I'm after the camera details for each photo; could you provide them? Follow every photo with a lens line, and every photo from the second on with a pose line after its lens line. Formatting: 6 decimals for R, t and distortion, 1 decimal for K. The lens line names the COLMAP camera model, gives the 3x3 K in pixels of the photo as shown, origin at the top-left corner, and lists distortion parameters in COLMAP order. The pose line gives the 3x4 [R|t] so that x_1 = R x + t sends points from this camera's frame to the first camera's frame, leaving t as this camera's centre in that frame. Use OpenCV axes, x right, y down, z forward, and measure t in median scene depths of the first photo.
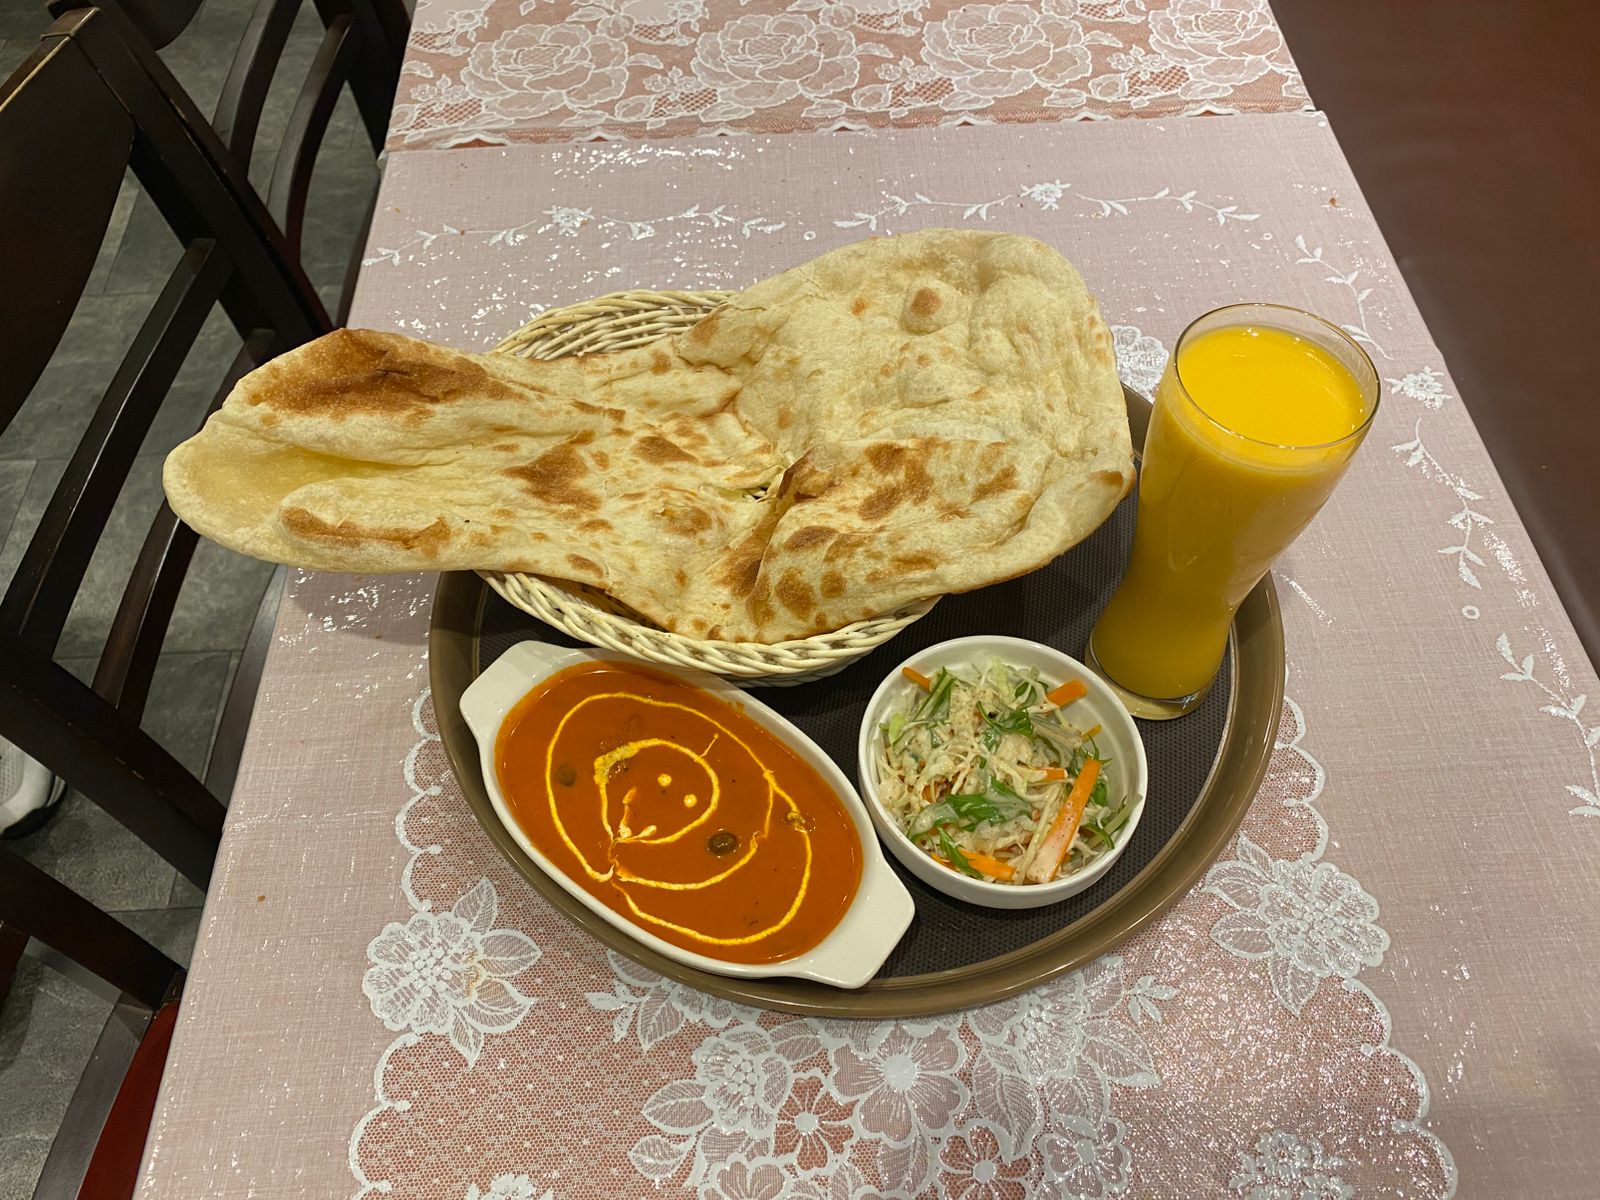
lens RADIAL K [[1222.0, 0, 794.0], [0, 1222.0, 596.9], [0, 0, 1]] dist [0.003387, 0.012116]
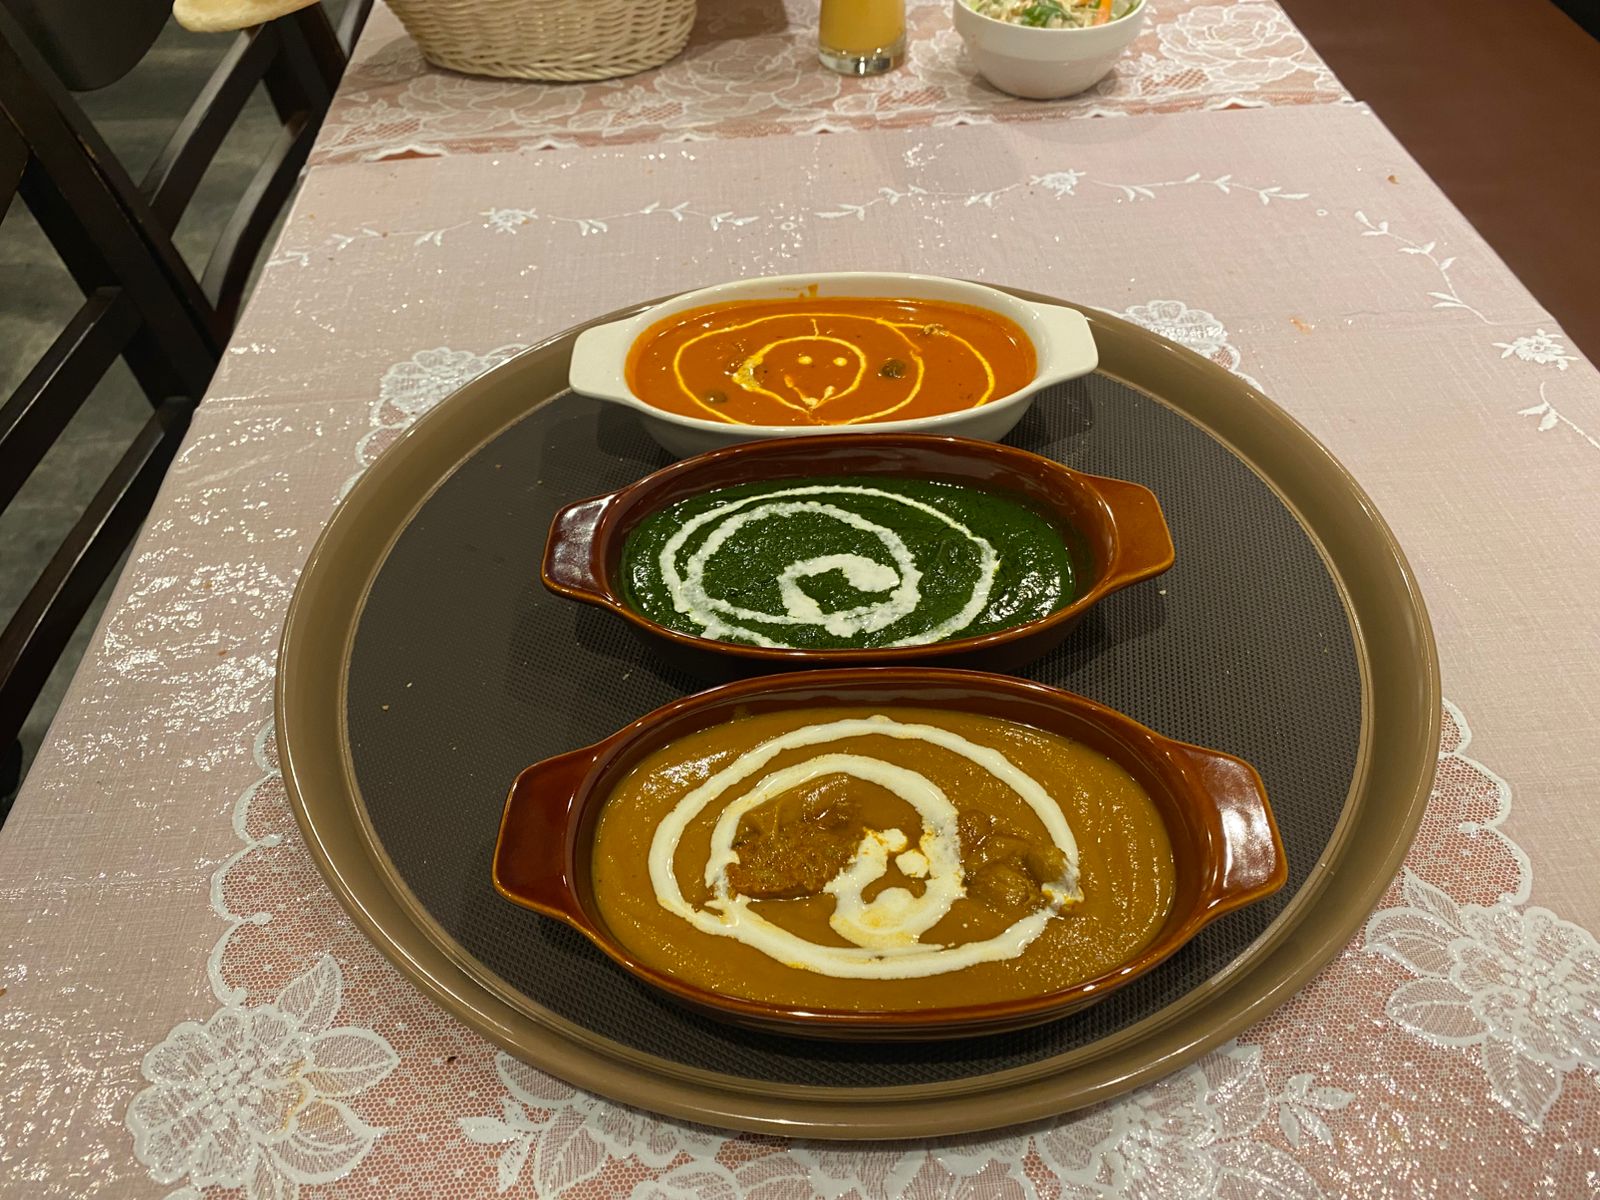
lens RADIAL K [[1224.5, 0, 791.1], [0, 1224.5, 600.1], [0, 0, 1]] dist [0.001131, 0.014384]
pose [[0.999790, -0.020486, -0.000356, 0.015533], [0.020163, 0.986848, -0.160387, 0.150338], [0.003637, 0.160347, 0.987054, 0.285583]]
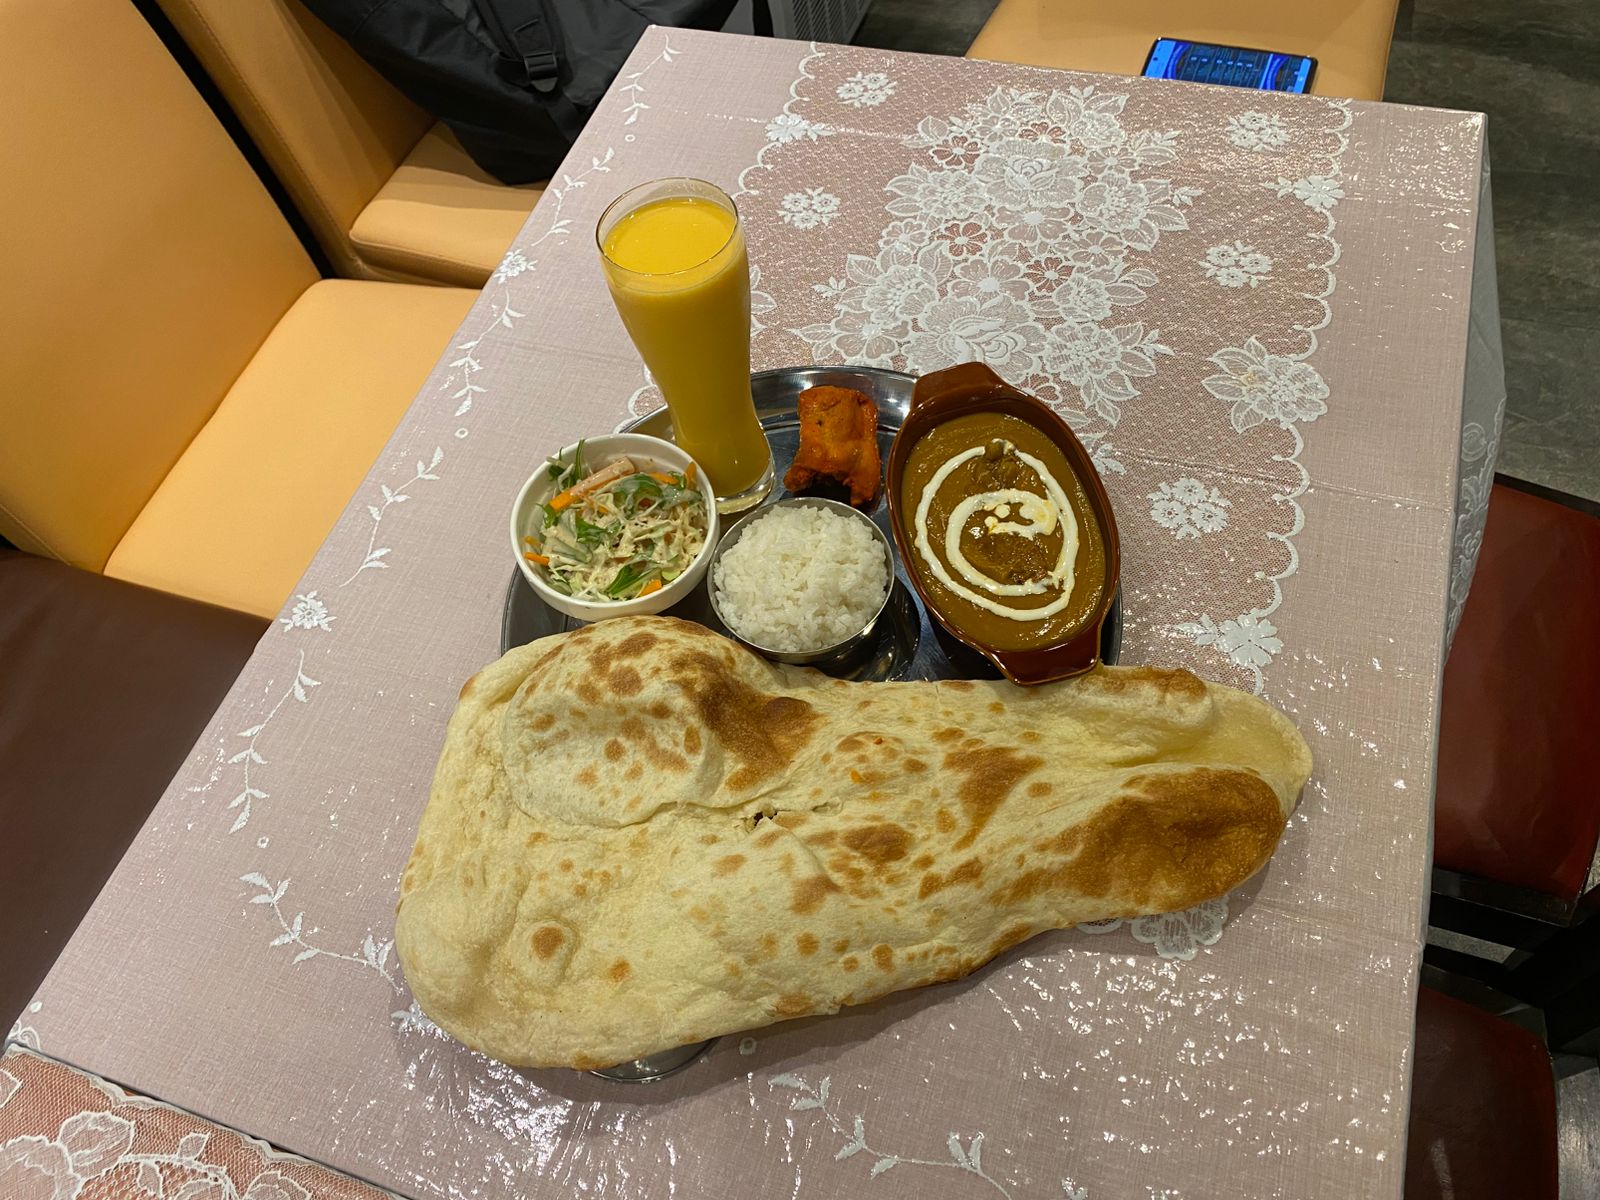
lens RADIAL K [[1224.5, 0, 791.1], [0, 1224.5, 600.1], [0, 0, 1]] dist [0.001131, 0.014384]
pose [[-0.924161, -0.238556, 0.298358, -0.248125], [0.368692, -0.352638, 0.860065, -1.221684], [-0.099961, 0.904841, 0.413848, 0.667309]]
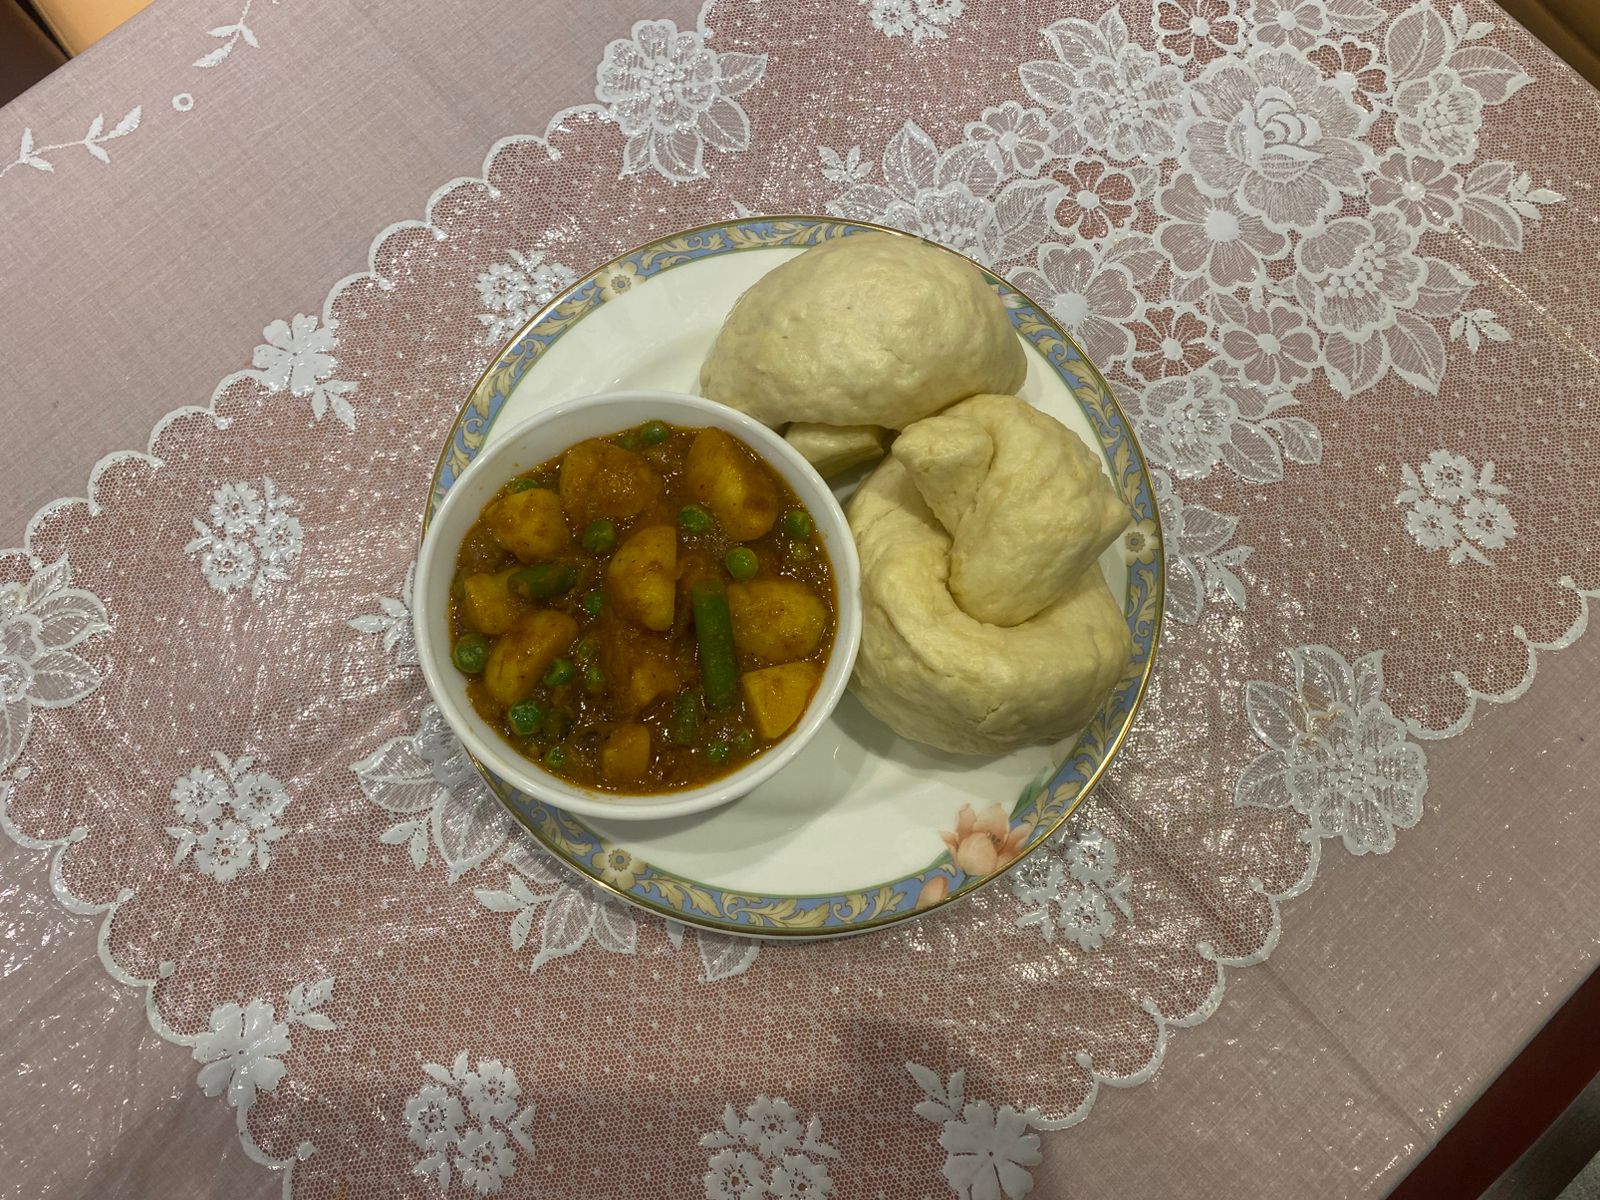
lens RADIAL K [[1224.5, 0, 791.1], [0, 1224.5, 600.1], [0, 0, 1]] dist [0.001131, 0.014384]
pose [[-0.631616, -0.750761, 0.193438, -0.125704], [0.641257, -0.365679, 0.674588, -0.461590], [-0.435719, 0.550124, 0.712399, 0.488875]]
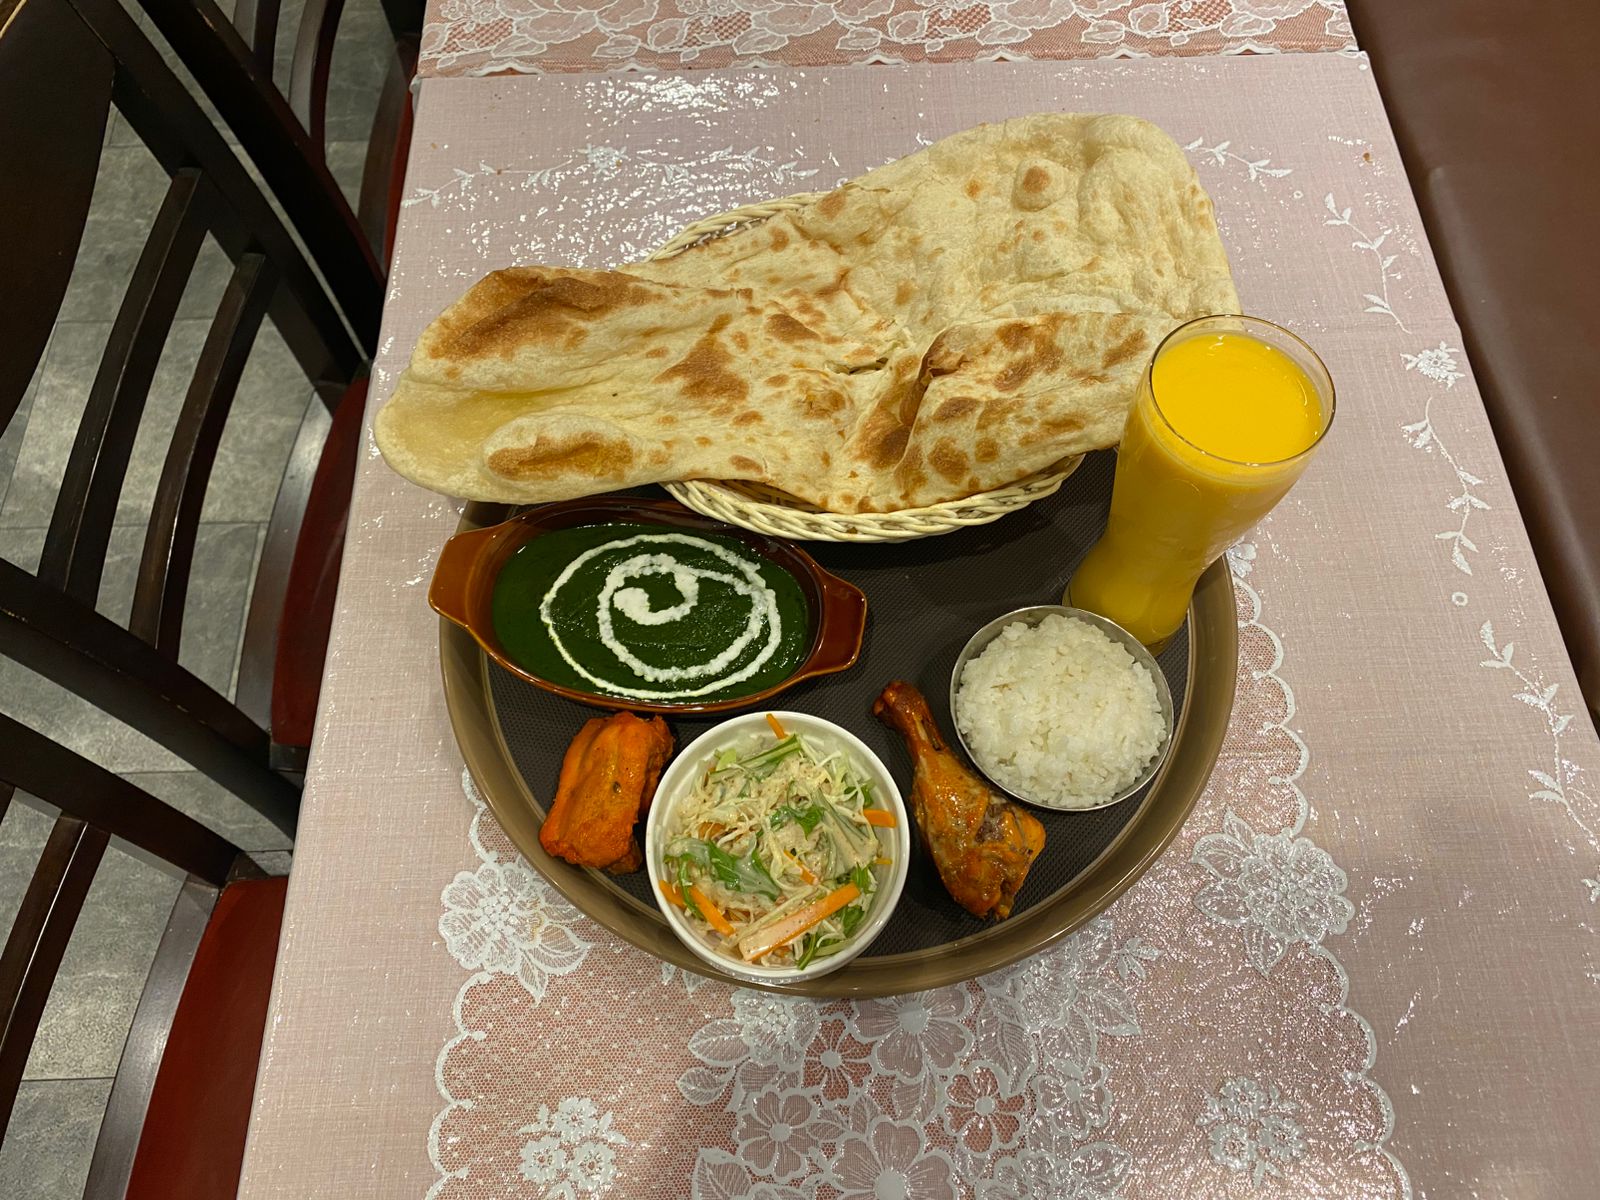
lens RADIAL K [[1217.0, 0, 783.7], [0, 1217.0, 598.0], [0, 0, 1]] dist [0.010279, 0.008518]
pose [[0.999748, 0.021541, -0.006332, -0.032911], [-0.020438, 0.989861, 0.140562, -0.144576], [0.009296, -0.140397, 0.990052, -0.066805]]
